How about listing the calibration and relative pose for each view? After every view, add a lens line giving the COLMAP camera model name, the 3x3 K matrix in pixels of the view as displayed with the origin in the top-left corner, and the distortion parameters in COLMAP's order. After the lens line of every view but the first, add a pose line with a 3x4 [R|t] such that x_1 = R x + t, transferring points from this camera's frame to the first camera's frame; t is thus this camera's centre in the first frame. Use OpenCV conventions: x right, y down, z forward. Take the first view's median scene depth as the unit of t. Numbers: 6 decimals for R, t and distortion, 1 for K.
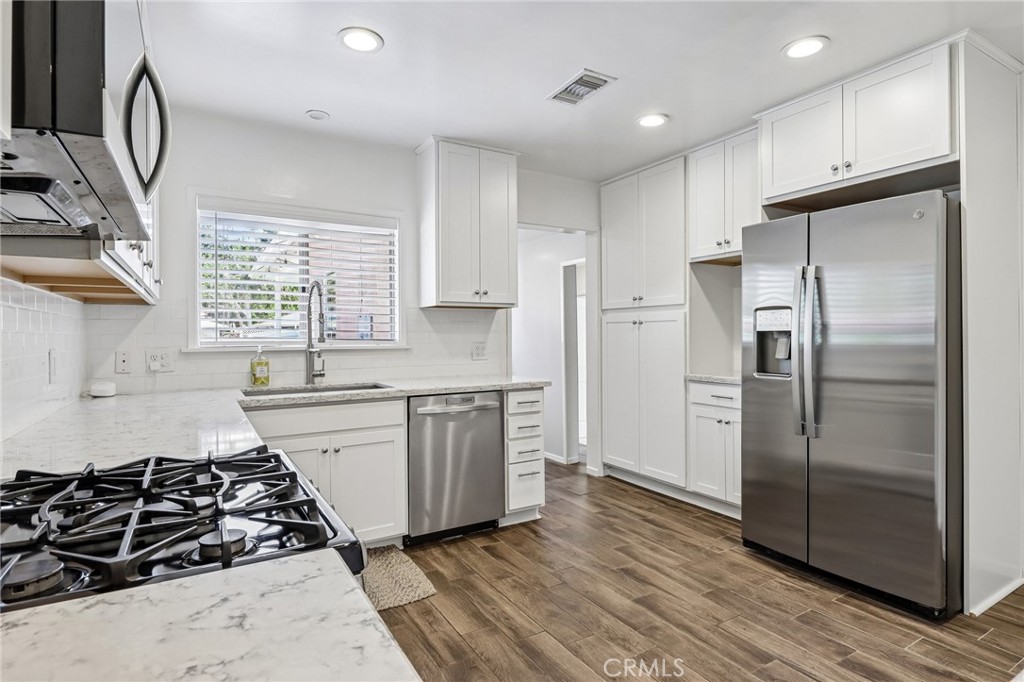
lens RADIAL K [[532.1, 0, 512.0], [0, 532.1, 341.0], [0, 0, 1]] dist [0.002146, 0.000057]
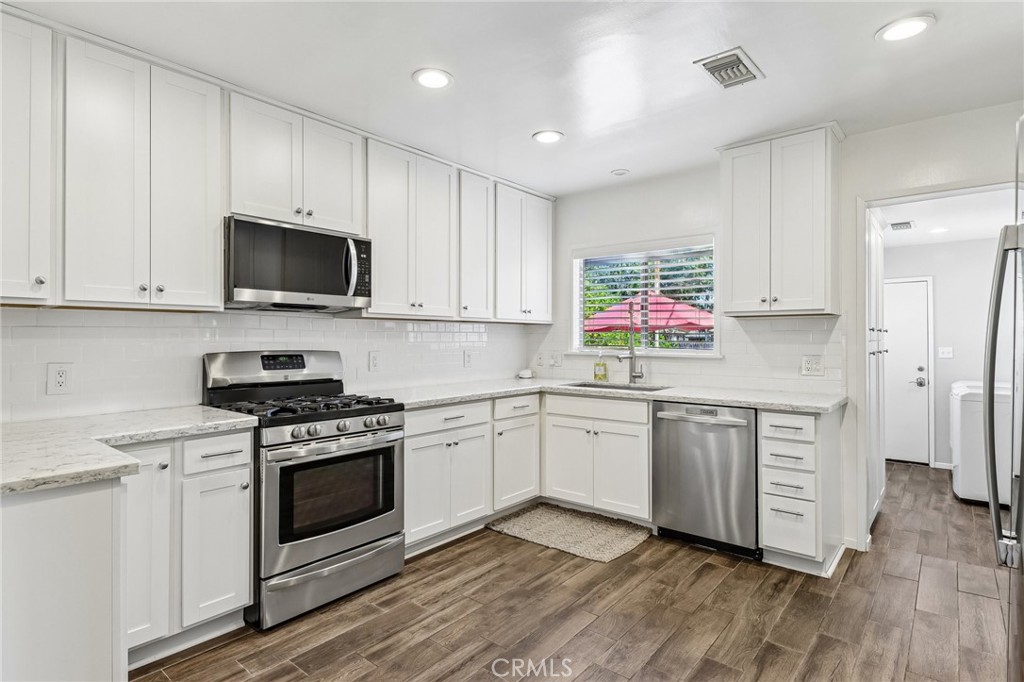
lens RADIAL K [[527.1, 0, 496.1], [0, 527.1, 342.8], [0, 0, 1]] dist [0.002042, -0.000208]
pose [[0.314849, 0.013909, -0.949040, 0.749866], [-0.012259, 0.999869, 0.010587, -0.025133], [0.949063, 0.008301, 0.314978, 0.324373]]
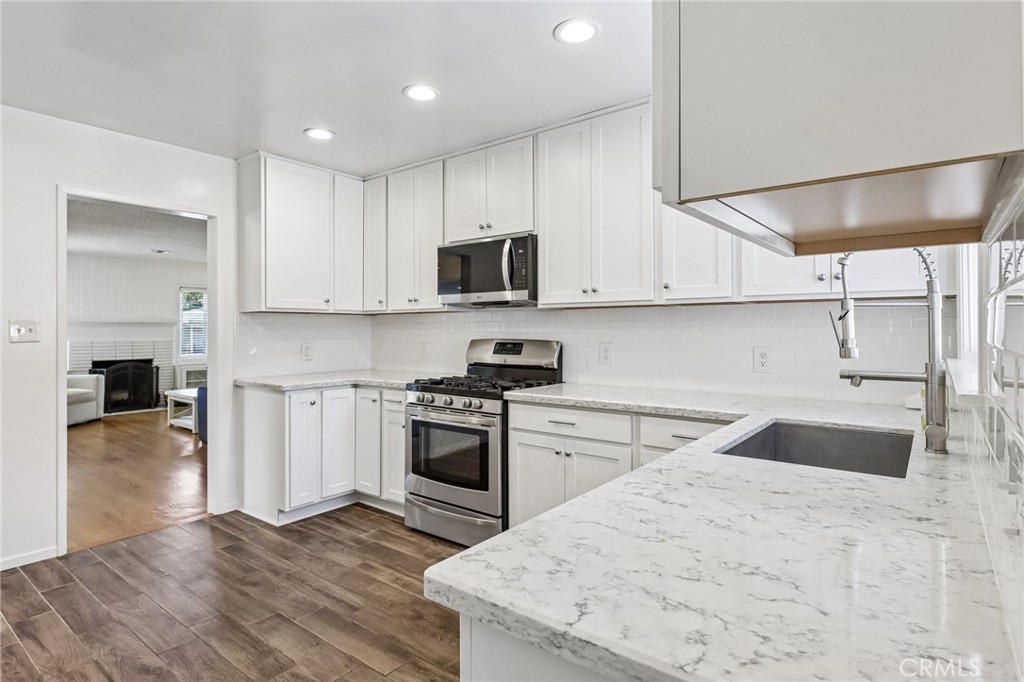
lens RADIAL K [[530.2, 0, 509.7], [0, 530.2, 333.3], [0, 0, 1]] dist [0.003639, -0.000188]
pose [[-0.929686, 0.011595, -0.368170, 0.137471], [0.004688, 0.999796, 0.019650, -0.032786], [0.368323, 0.016543, -0.929551, 1.378014]]
